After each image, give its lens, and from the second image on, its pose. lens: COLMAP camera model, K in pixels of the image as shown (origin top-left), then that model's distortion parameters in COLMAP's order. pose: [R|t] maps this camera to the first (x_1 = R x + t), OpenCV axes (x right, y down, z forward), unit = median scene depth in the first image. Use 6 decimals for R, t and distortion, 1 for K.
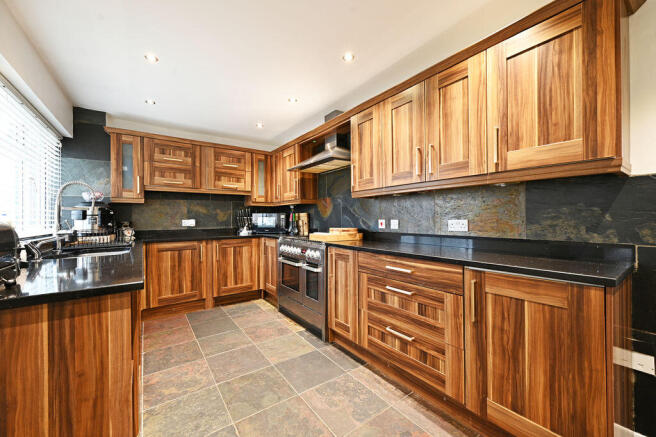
lens RADIAL K [[256.9, 0, 326.6], [0, 256.9, 218.5], [0, 0, 1]] dist [-0.002905, -0.000485]
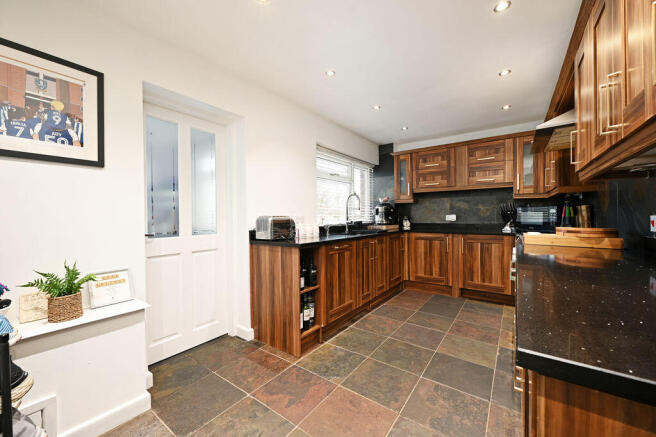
lens RADIAL K [[256.9, 0, 325.8], [0, 256.9, 217.4], [0, 0, 1]] dist [-0.002905, -0.000485]
pose [[0.308219, 0.010543, -0.951257, 0.417513], [0.005272, 0.999904, 0.012790, -0.001581], [0.951301, -0.008957, 0.308134, 0.153303]]
